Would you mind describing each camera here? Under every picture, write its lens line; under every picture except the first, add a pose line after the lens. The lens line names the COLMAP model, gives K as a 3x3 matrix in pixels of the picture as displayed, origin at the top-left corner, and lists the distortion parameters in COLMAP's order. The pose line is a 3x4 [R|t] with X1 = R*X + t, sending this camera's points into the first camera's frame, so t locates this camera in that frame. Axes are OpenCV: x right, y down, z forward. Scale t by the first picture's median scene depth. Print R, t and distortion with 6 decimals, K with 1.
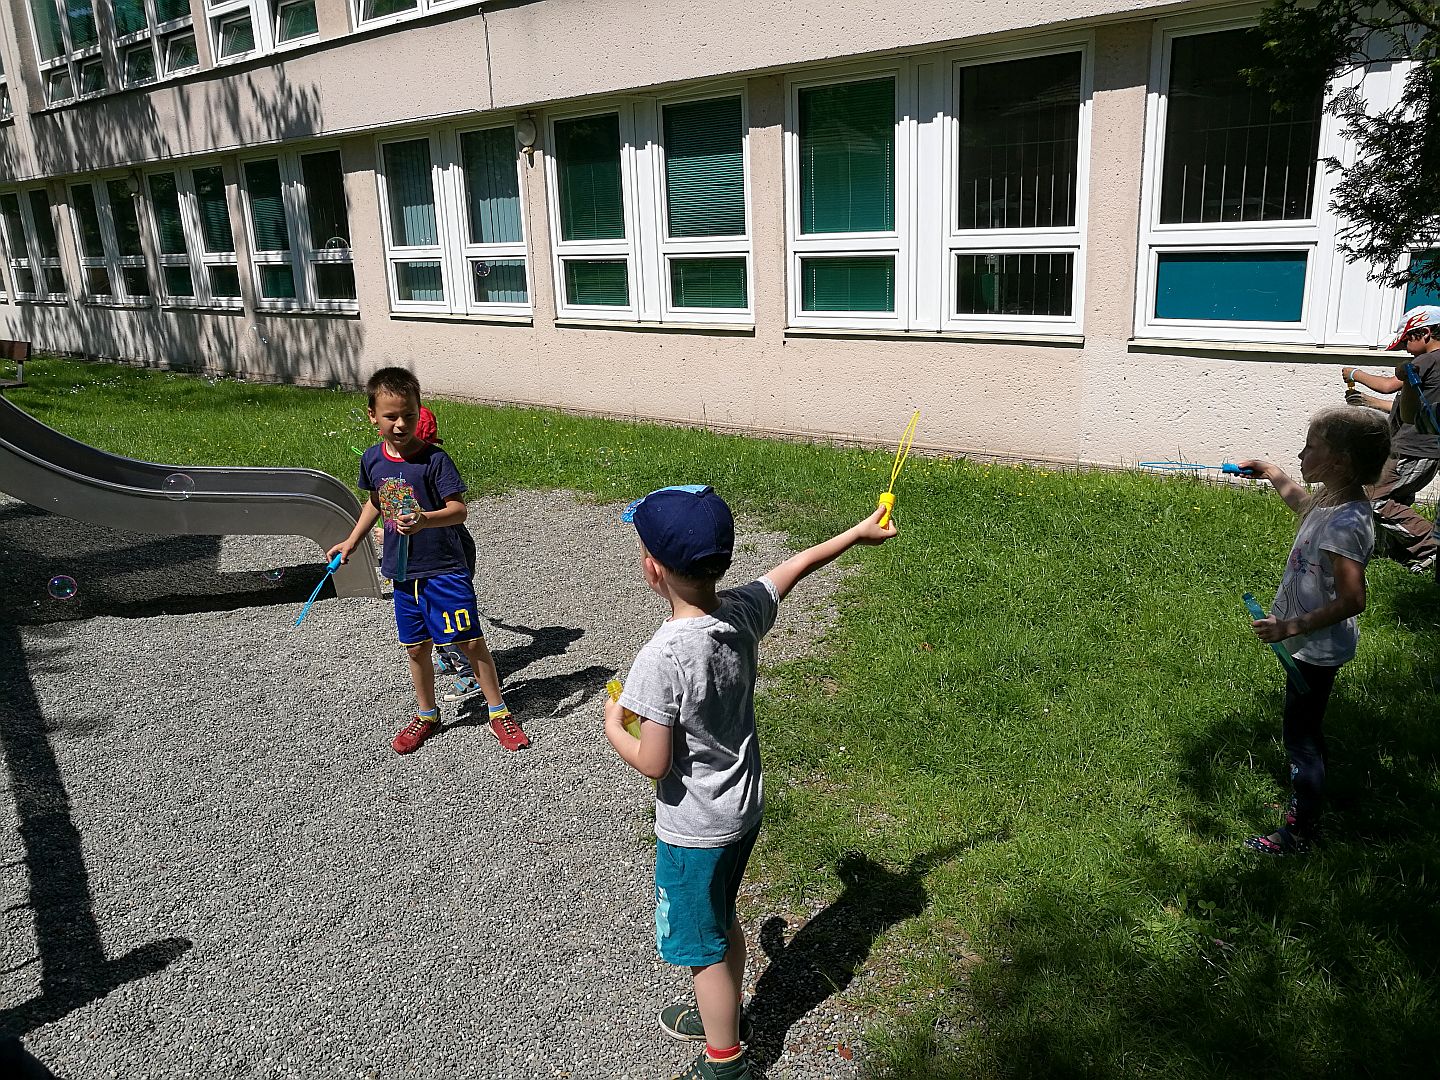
lens RADIAL K [[1151.9, 0, 720.0], [0, 1151.9, 540.0], [0, 0, 1]] dist [0.001135, 0.003628]
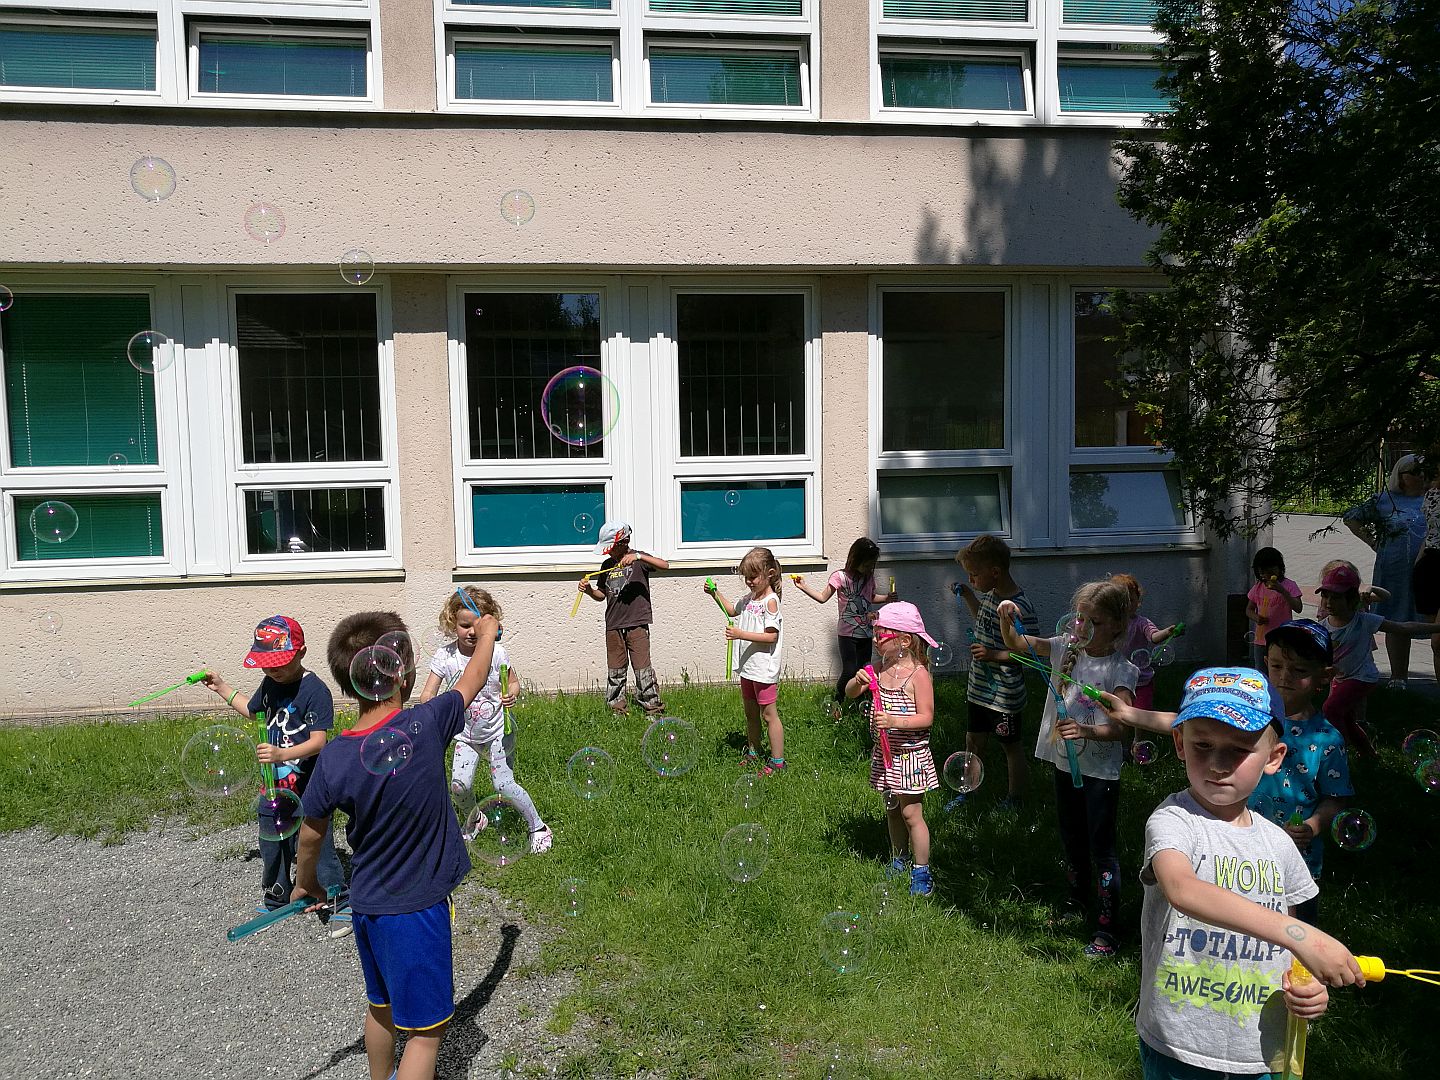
lens RADIAL K [[1105.4, 0, 720.0], [0, 1105.4, 540.0], [0, 0, 1]] dist [-0.035030, -0.000276]
pose [[0.648443, -0.040968, 0.760160, -0.233206], [0.191894, 0.975102, -0.111140, -0.047505], [-0.736681, 0.217938, 0.640160, 0.205218]]
